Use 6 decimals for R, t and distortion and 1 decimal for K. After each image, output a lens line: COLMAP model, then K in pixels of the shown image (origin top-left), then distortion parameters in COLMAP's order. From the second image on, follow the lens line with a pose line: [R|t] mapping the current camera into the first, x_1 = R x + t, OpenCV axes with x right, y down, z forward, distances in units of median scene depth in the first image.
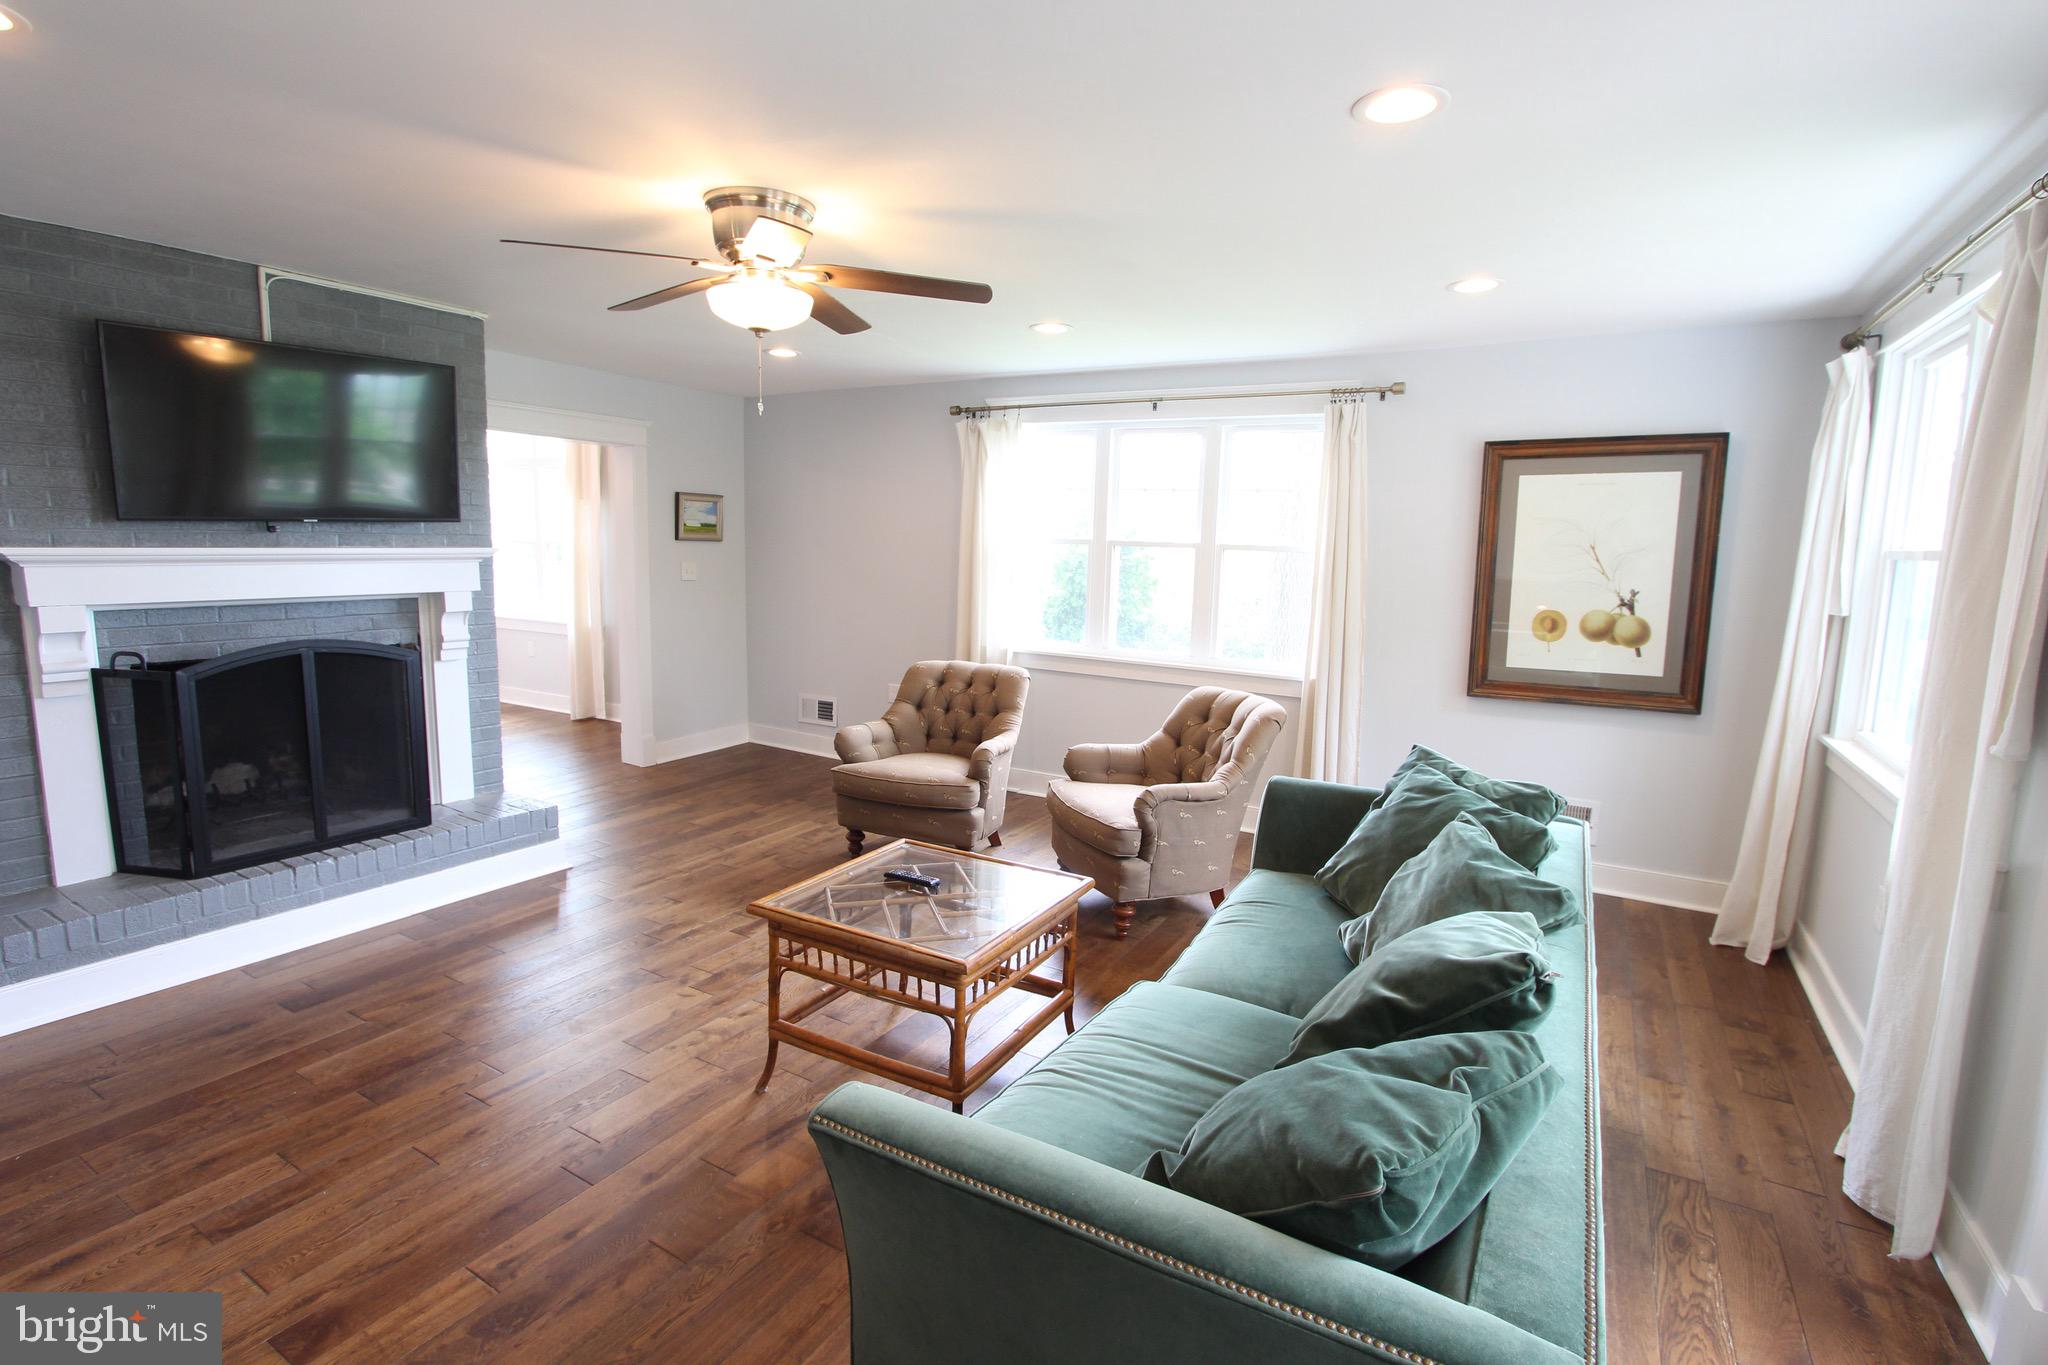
lens RADIAL K [[953.4, 0, 1027.2], [0, 953.4, 674.5], [0, 0, 1]] dist [-0.019901, 0.003779]
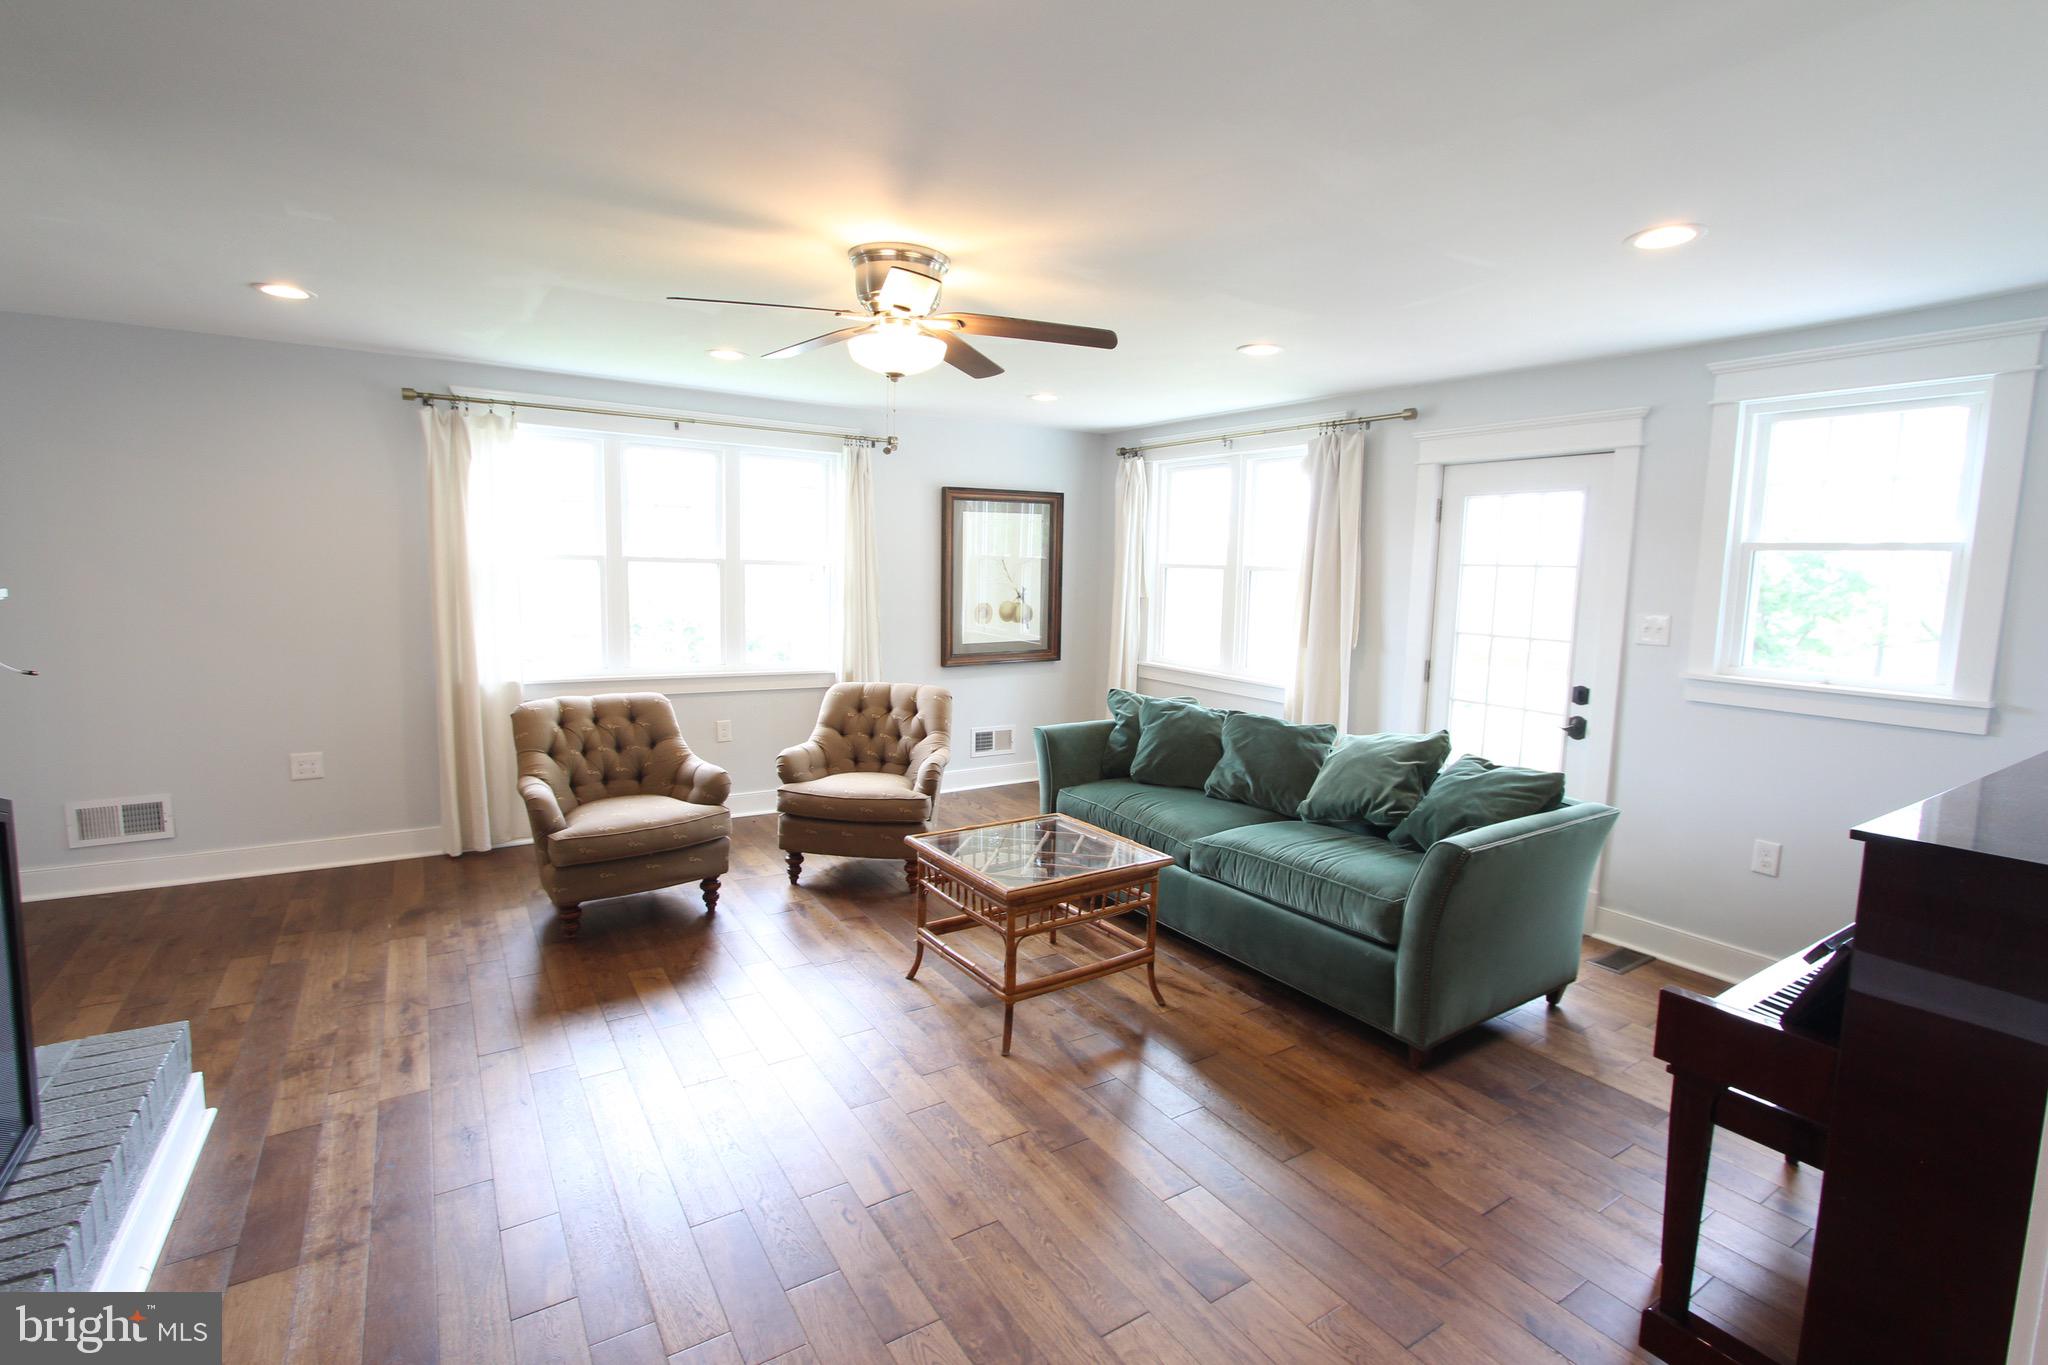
lens RADIAL K [[953.1, 0, 1030.9], [0, 953.1, 675.0], [0, 0, 1]] dist [-0.020301, 0.004792]
pose [[0.450902, -0.119631, 0.884520, -0.990264], [0.109367, 0.990915, 0.078269, -0.084628], [-0.885848, 0.061446, 0.459889, 0.328942]]
